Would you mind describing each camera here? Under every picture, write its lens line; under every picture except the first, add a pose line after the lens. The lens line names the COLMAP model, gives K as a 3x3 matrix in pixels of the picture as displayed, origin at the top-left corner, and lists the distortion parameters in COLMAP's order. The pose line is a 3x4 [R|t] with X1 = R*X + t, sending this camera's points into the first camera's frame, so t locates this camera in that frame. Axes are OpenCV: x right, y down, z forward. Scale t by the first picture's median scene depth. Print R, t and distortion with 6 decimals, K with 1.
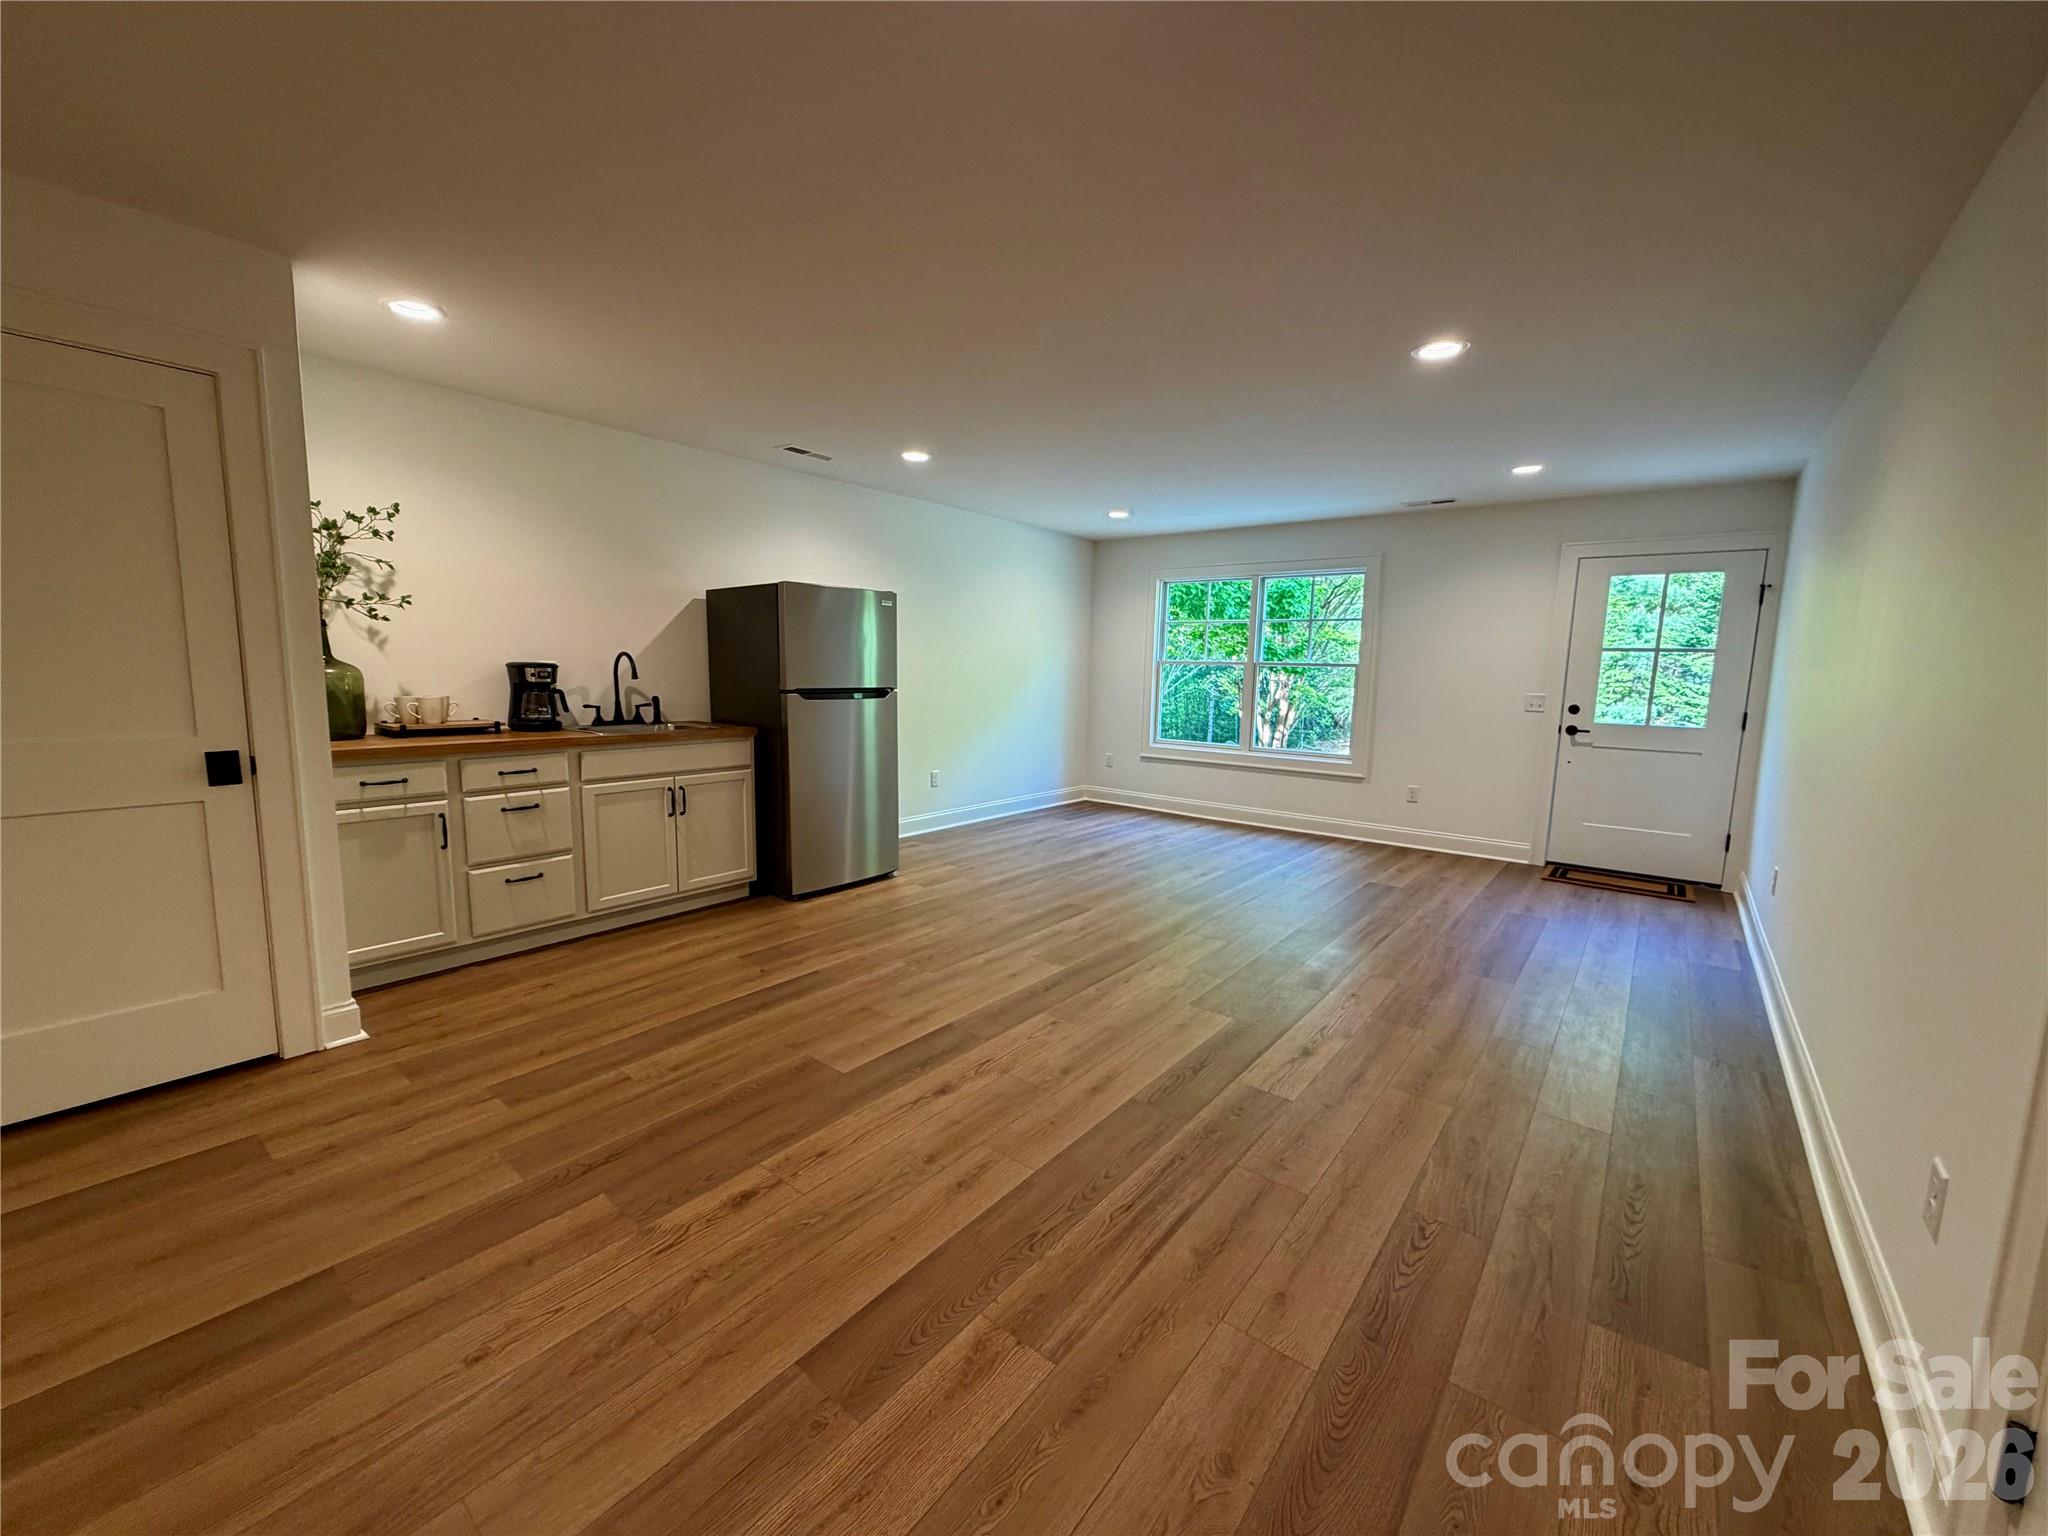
lens RADIAL K [[815.2, 0, 1020.3], [0, 815.2, 771.7], [0, 0, 1]] dist [0.000164, -0.000018]
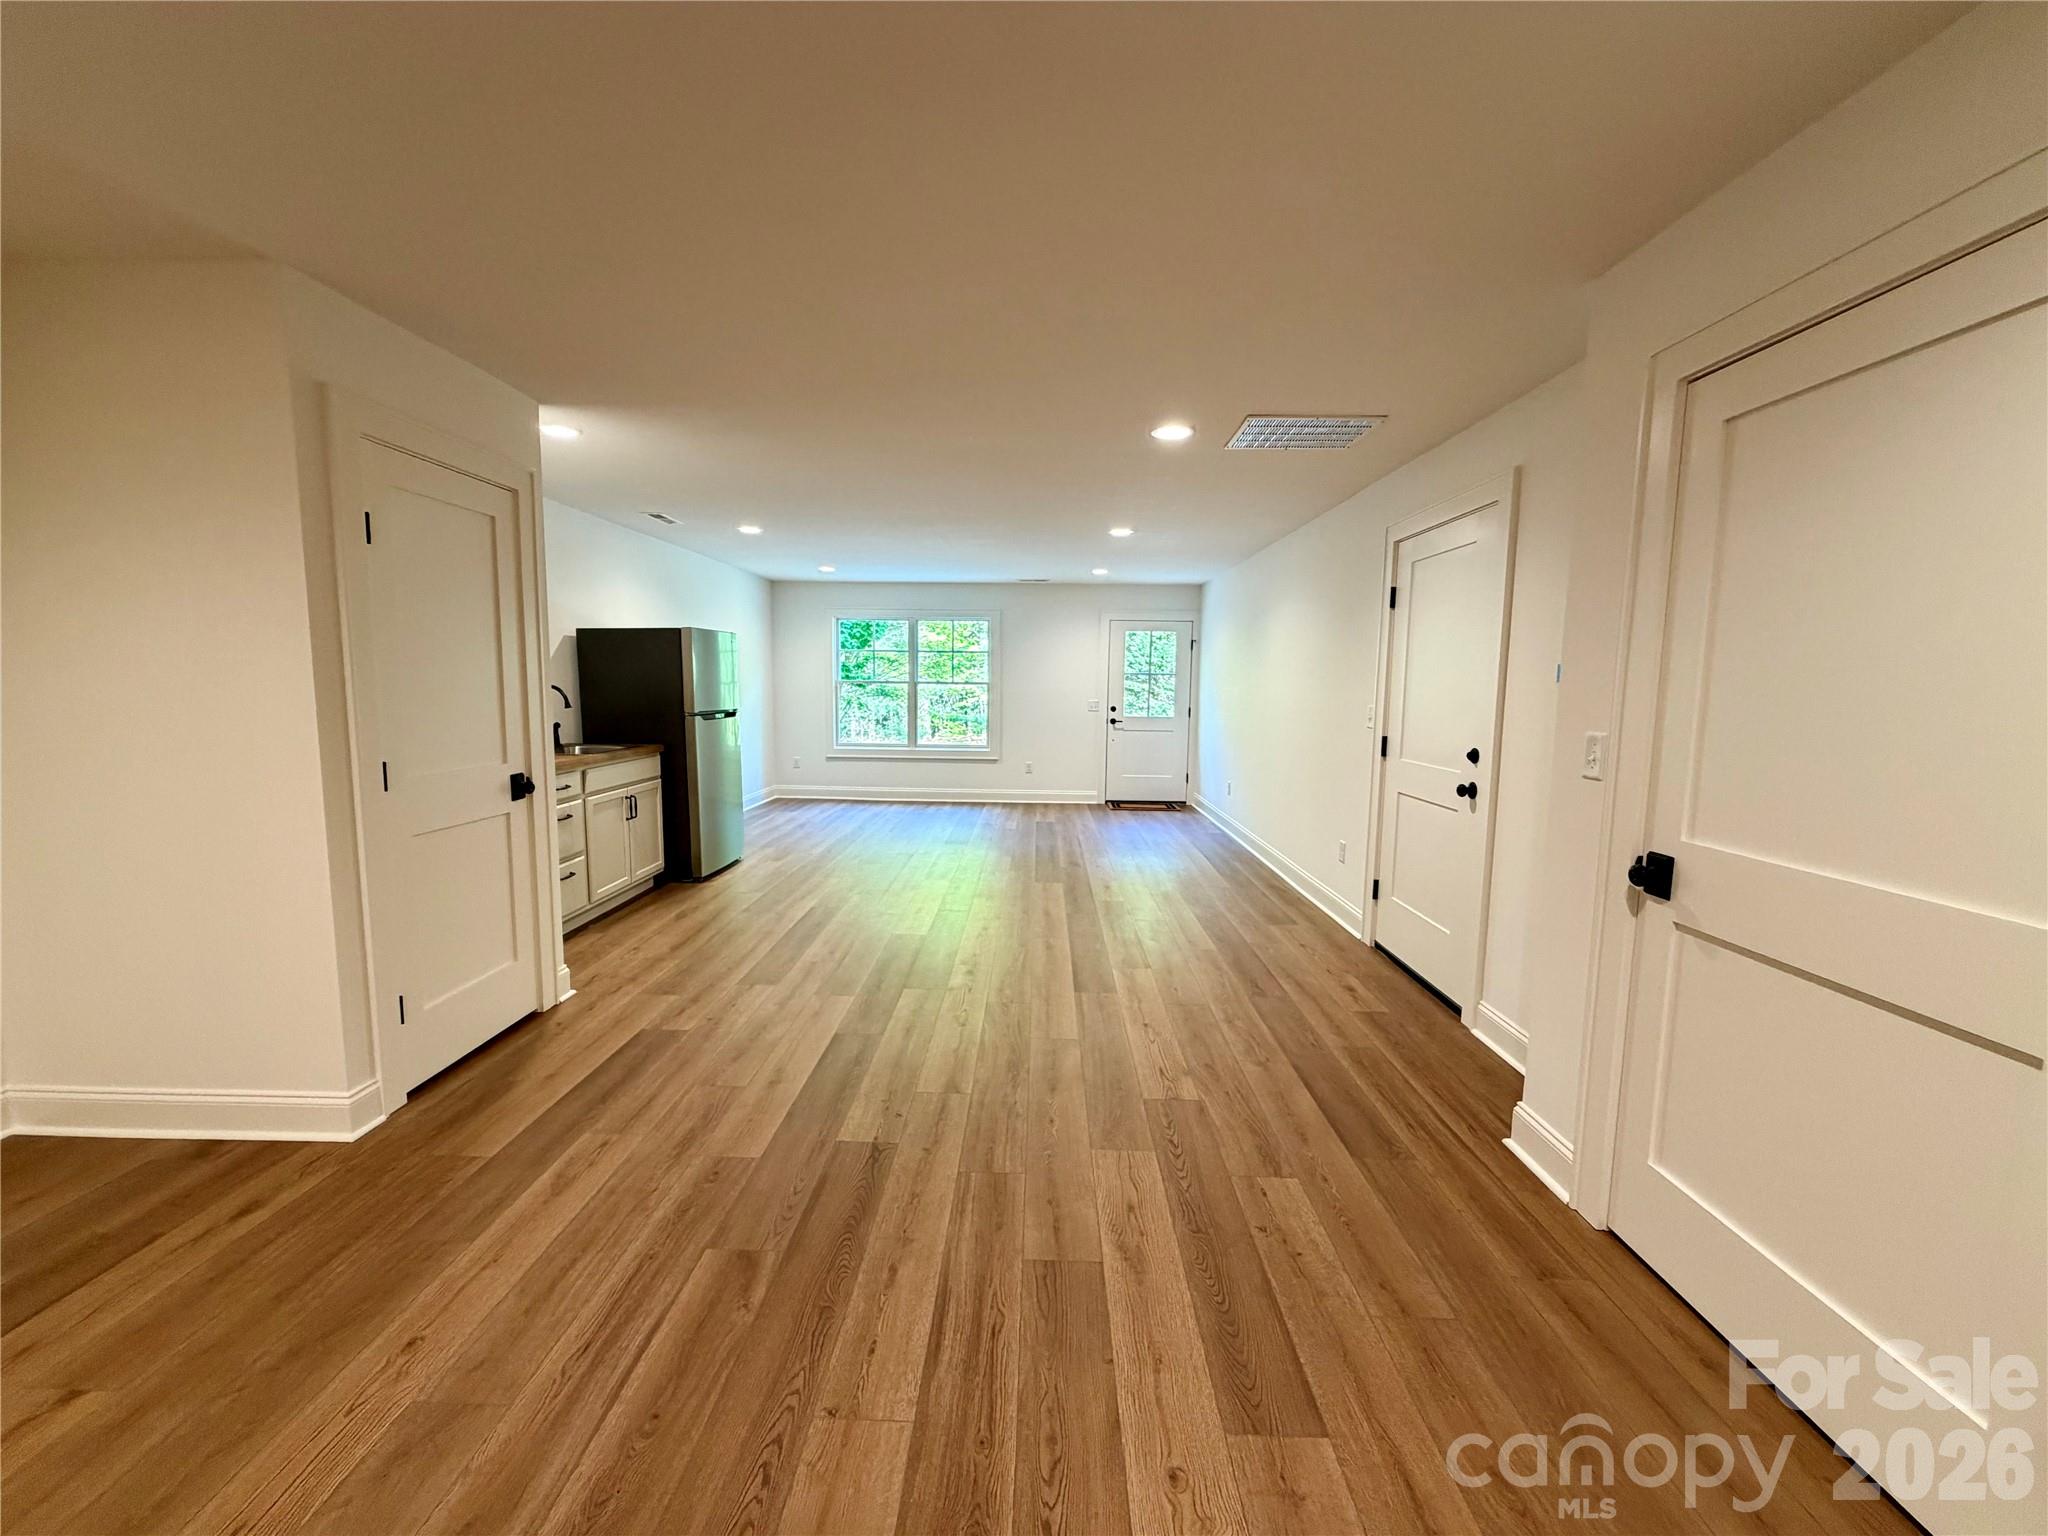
lens RADIAL K [[815.2, 0, 1020.3], [0, 815.2, 771.7], [0, 0, 1]] dist [0.000164, -0.000018]
pose [[0.797592, -0.077799, 0.598159, -0.867970], [0.083504, 0.996340, 0.018242, 0.011733], [-0.597389, 0.035399, 0.801170, -0.411753]]
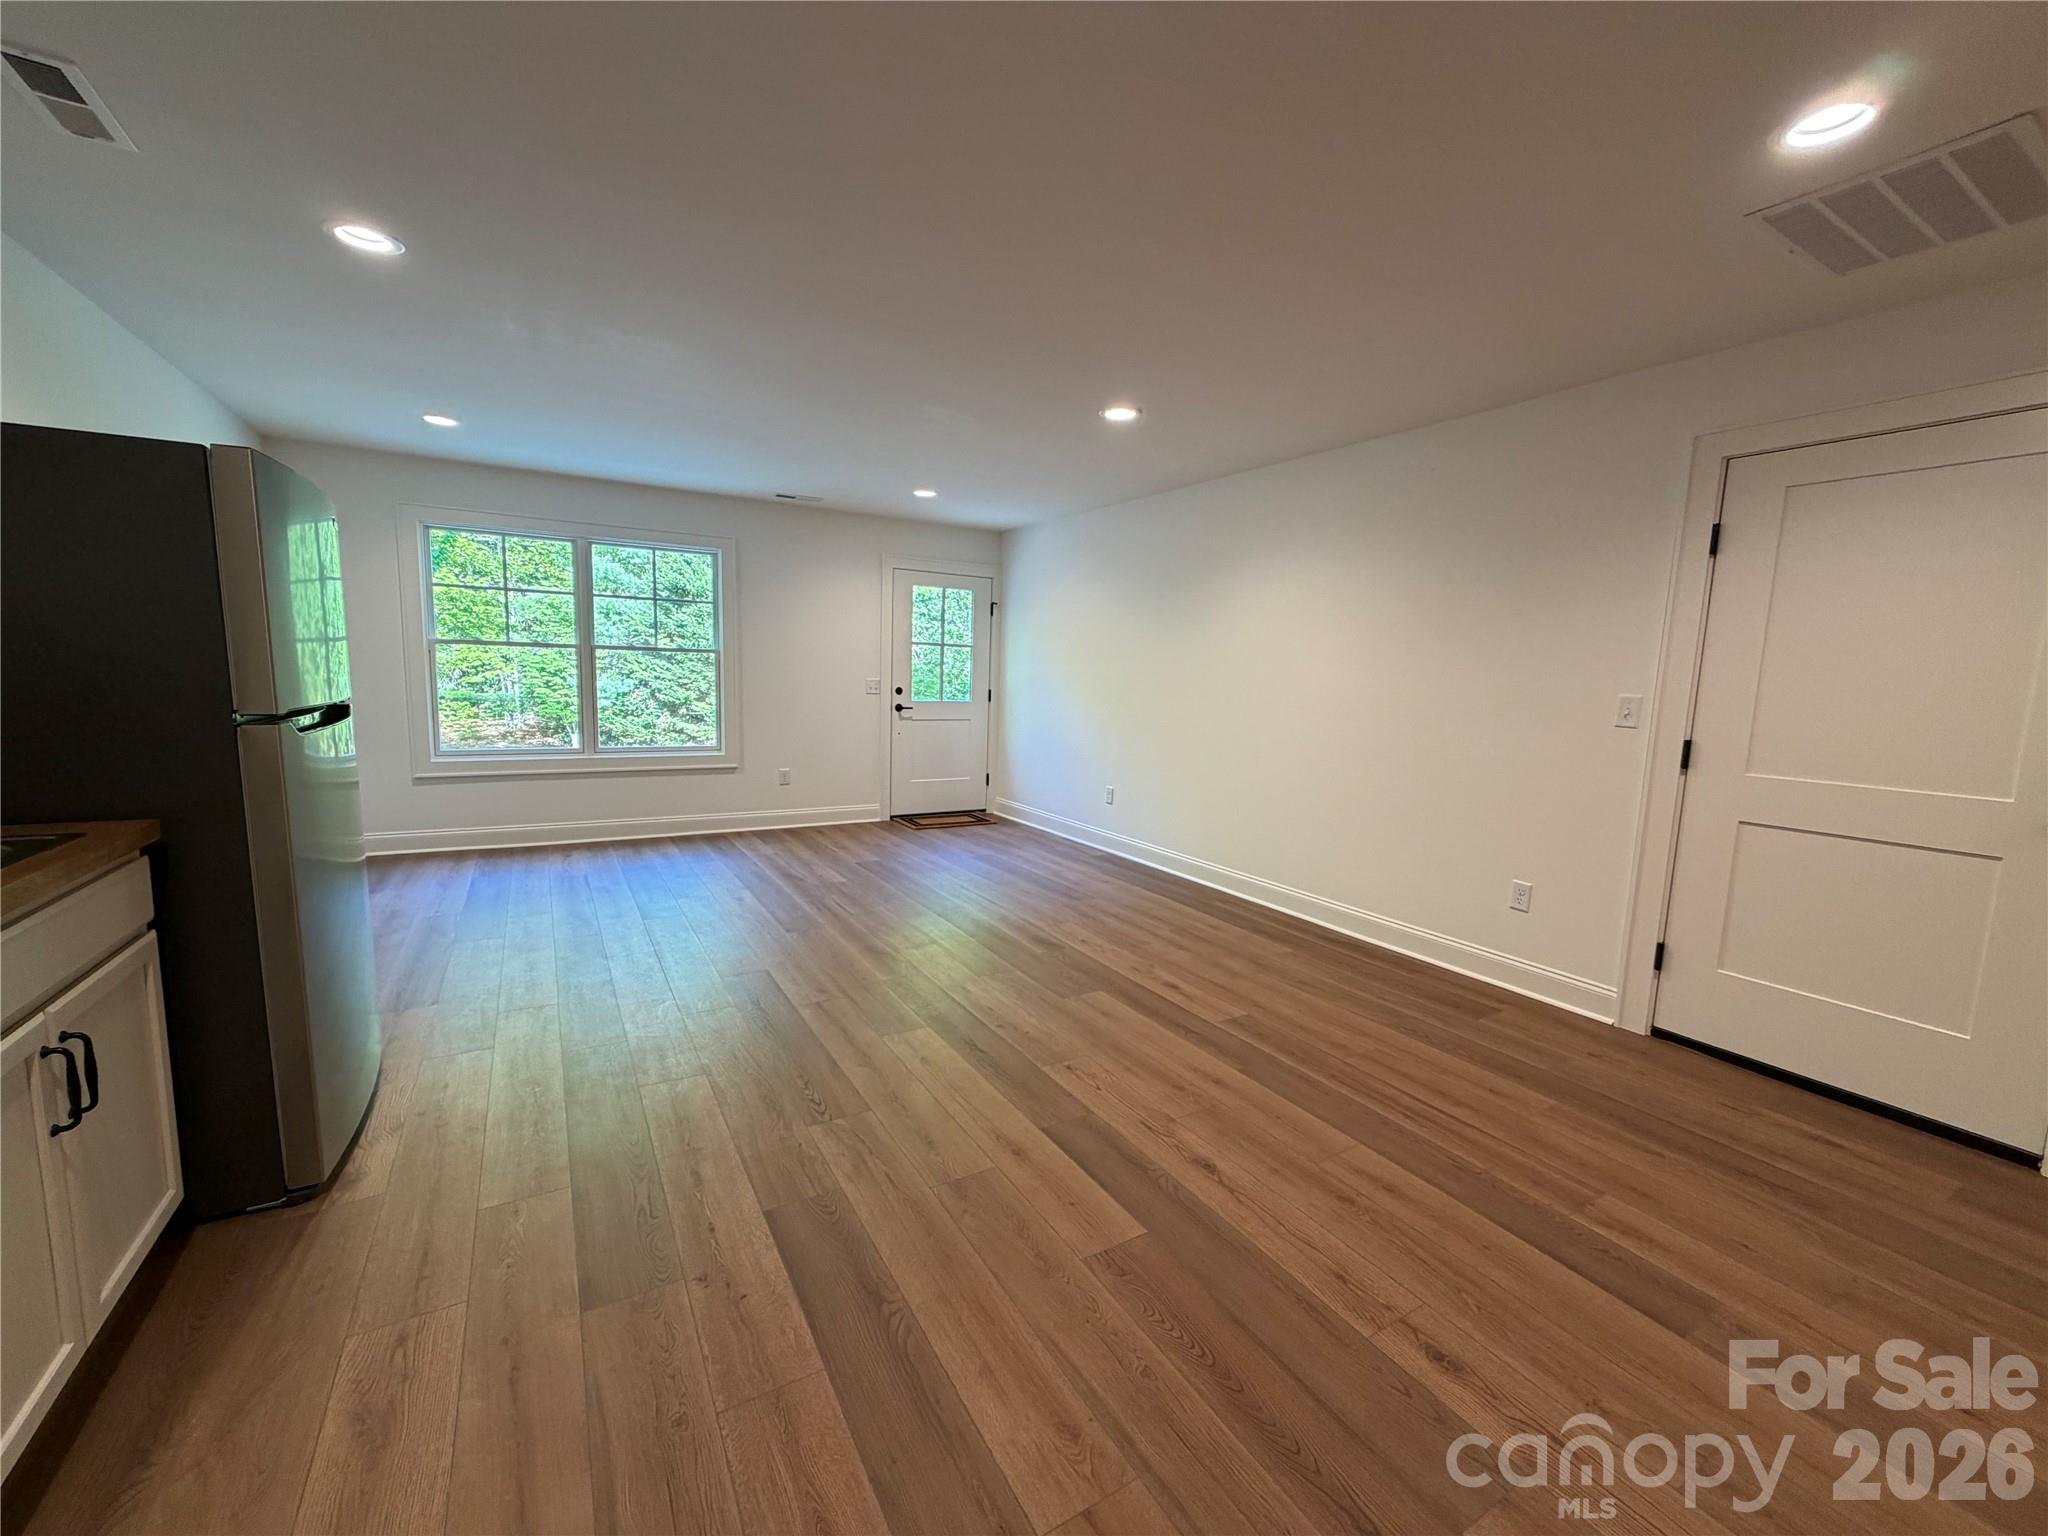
lens RADIAL K [[810.8, 0, 1017.7], [0, 810.8, 774.0], [0, 0, 1]] dist [-0.001417, -0.000181]
pose [[0.358528, -0.129257, 0.924527, -0.722489], [0.096791, 0.990177, 0.100900, -0.101445], [-0.928488, 0.053310, 0.367517, 0.671998]]
